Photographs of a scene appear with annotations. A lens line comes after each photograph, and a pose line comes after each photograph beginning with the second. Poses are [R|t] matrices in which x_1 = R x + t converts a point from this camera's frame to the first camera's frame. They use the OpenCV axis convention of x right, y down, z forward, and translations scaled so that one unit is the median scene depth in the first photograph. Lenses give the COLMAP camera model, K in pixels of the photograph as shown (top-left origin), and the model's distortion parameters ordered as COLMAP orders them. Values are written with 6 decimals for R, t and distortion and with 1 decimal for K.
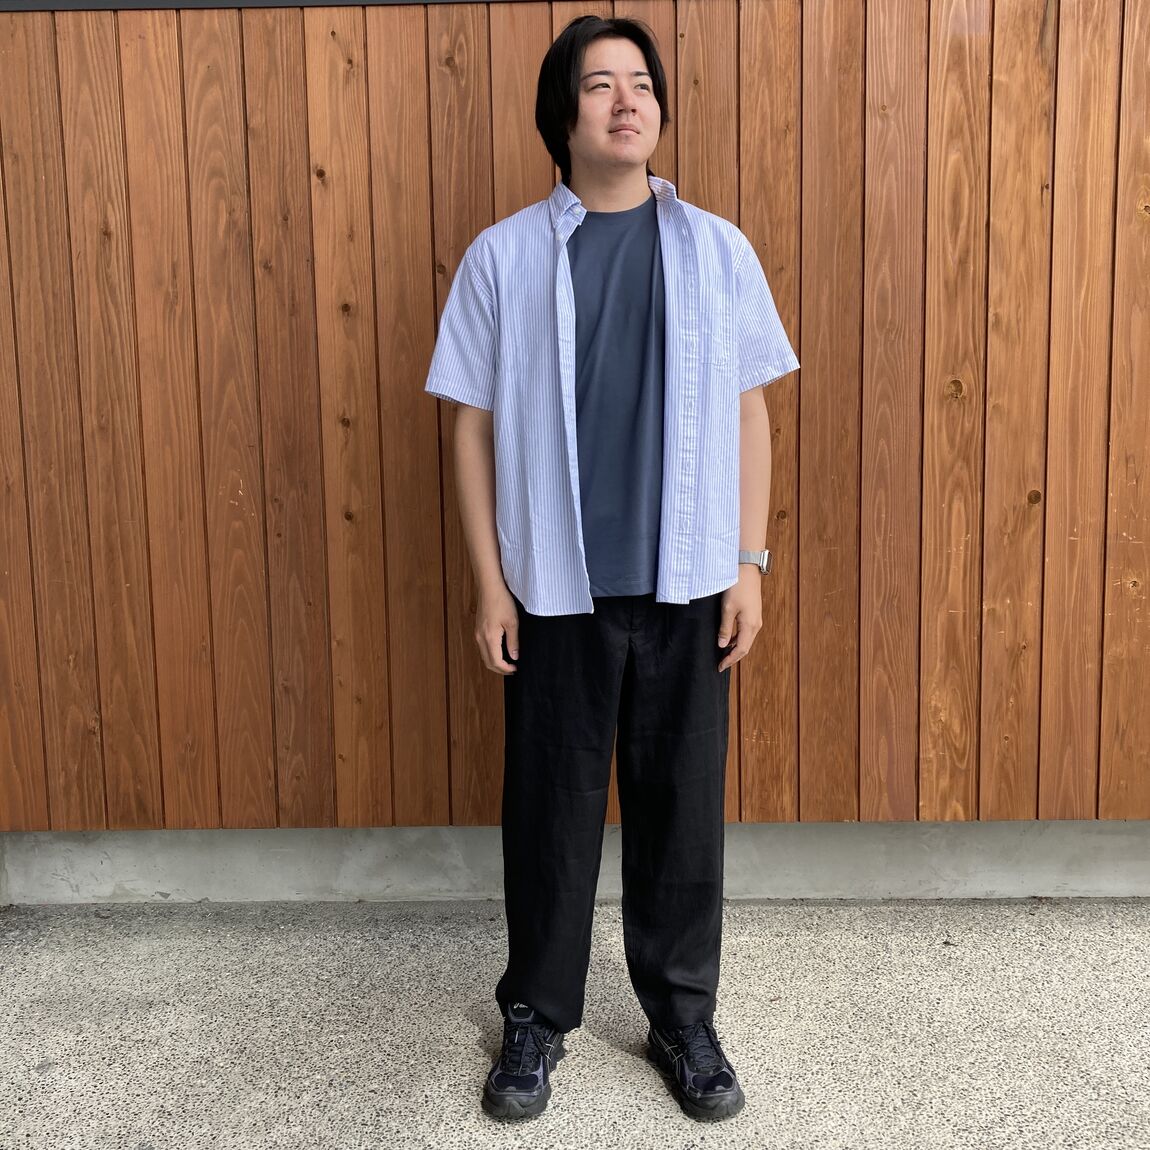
lens RADIAL K [[1170.7, 0, 580.8], [0, 1170.7, 558.8], [0, 0, 1]] dist [-0.007020, 0.000000]
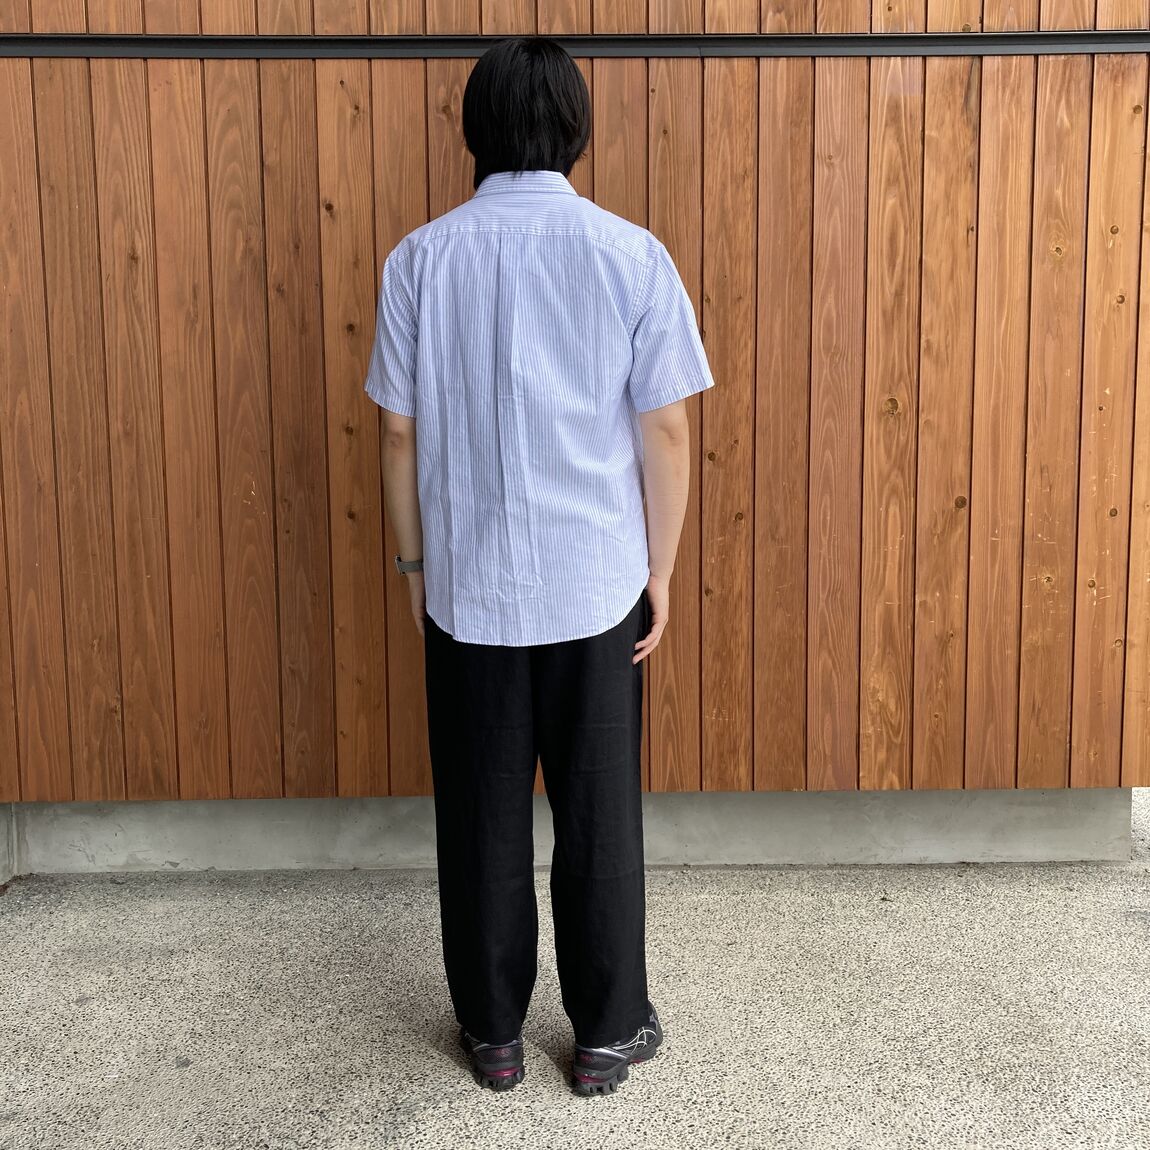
lens RADIAL K [[1170.7, 0, 582.1], [0, 1170.7, 572.8], [0, 0, 1]] dist [-0.007020, 0.000000]
pose [[0.999350, 0.005268, 0.035668, -0.018860], [-0.005007, 0.999960, -0.007407, 0.025689], [-0.035706, 0.007224, 0.999336, -0.118492]]
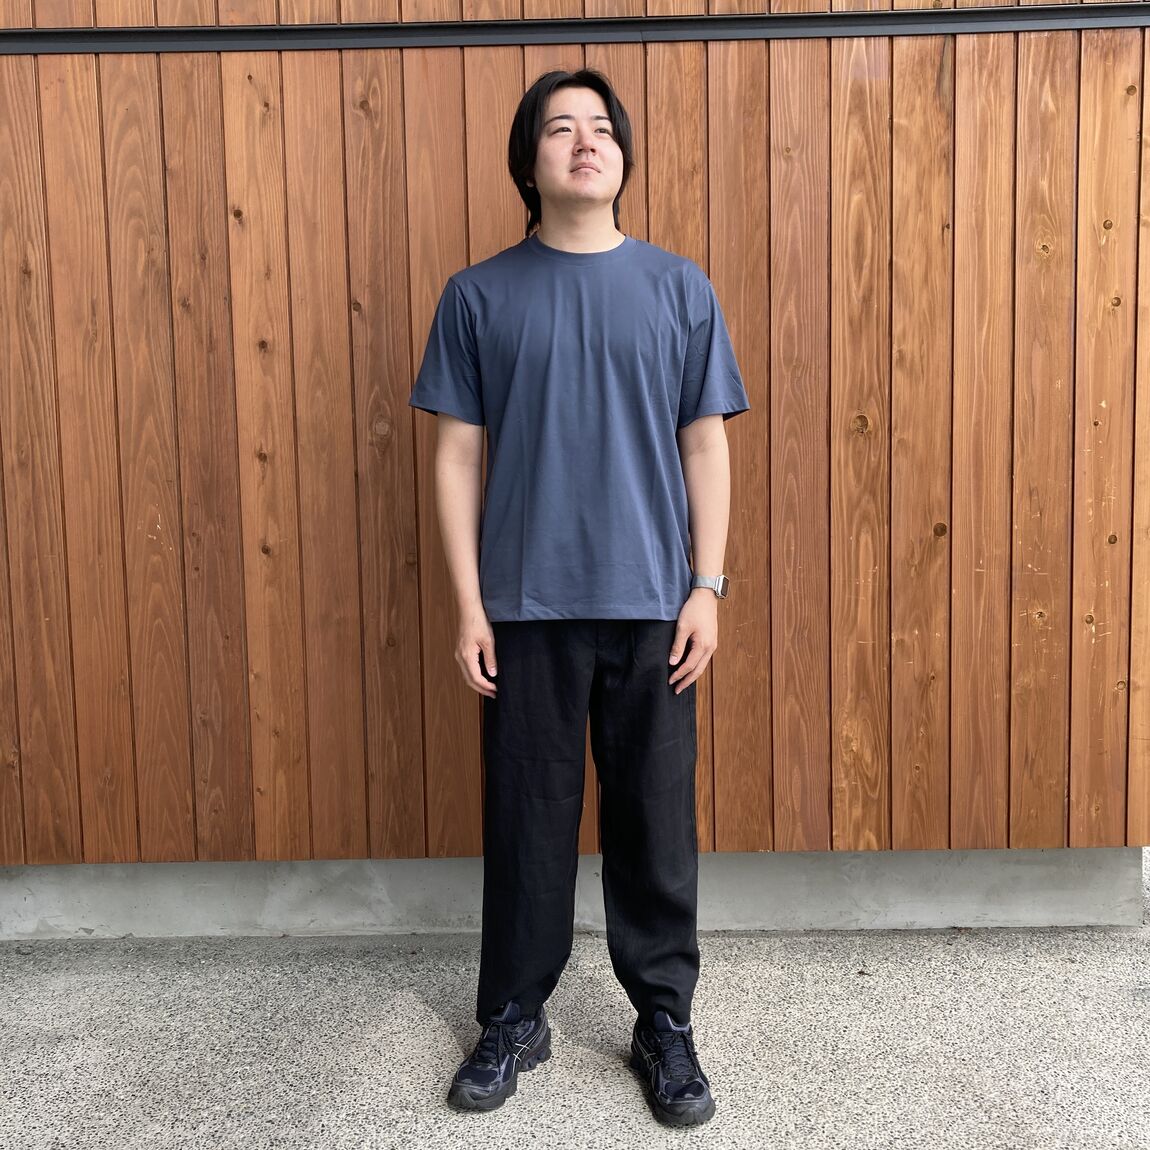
lens RADIAL K [[1170.7, 0, 587.2], [0, 1170.7, 573.9], [0, 0, 1]] dist [-0.007020, 0.000000]
pose [[0.999919, -0.002762, 0.012458, 0.066993], [0.003084, 0.999660, -0.025885, 0.011116], [-0.012383, 0.025921, 0.999587, -0.012913]]
